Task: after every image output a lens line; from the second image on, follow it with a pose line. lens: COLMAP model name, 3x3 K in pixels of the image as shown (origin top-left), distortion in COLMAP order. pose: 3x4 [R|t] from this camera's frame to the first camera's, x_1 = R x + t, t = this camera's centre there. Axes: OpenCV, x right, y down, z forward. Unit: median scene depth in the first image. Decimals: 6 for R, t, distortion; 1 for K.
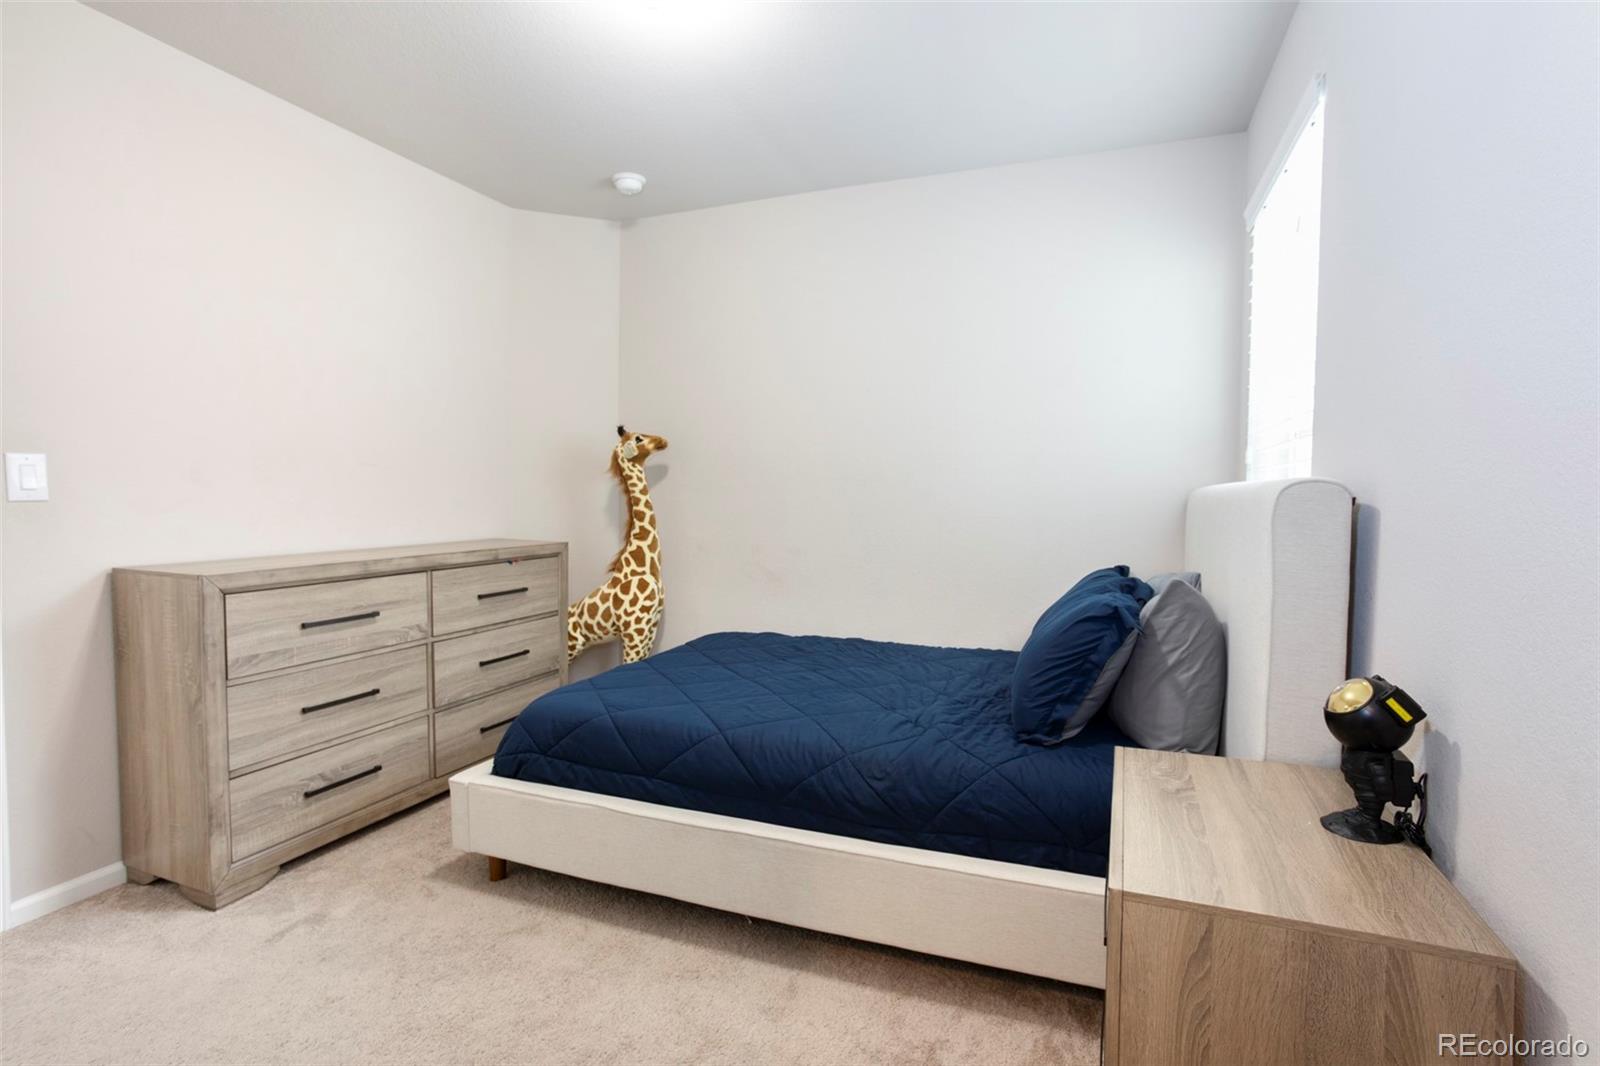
lens RADIAL K [[766.0, 0, 797.1], [0, 766.0, 531.1], [0, 0, 1]] dist [-0.059253, 0.037720]
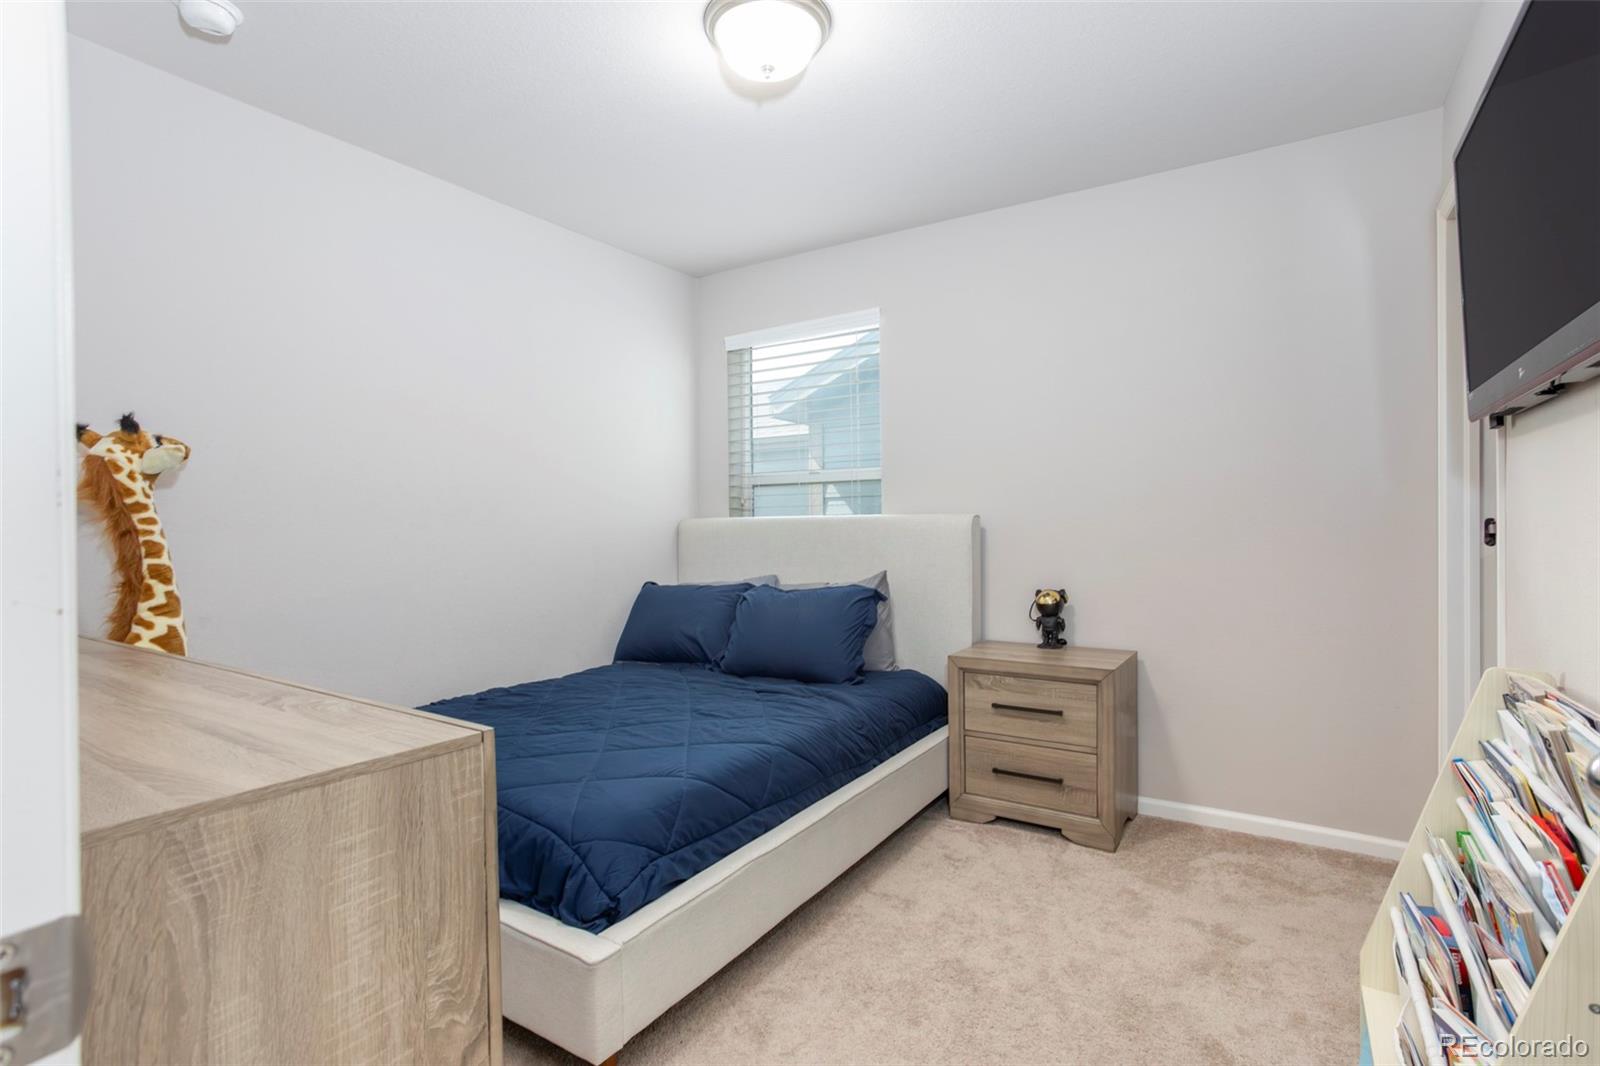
lens RADIAL K [[766.0, 0, 797.1], [0, 766.0, 531.1], [0, 0, 1]] dist [-0.059253, 0.037720]
pose [[0.211464, -0.020612, 0.977168, -0.762785], [0.057481, 0.998309, 0.008619, -0.034277], [-0.975694, 0.054346, 0.212292, 0.471277]]
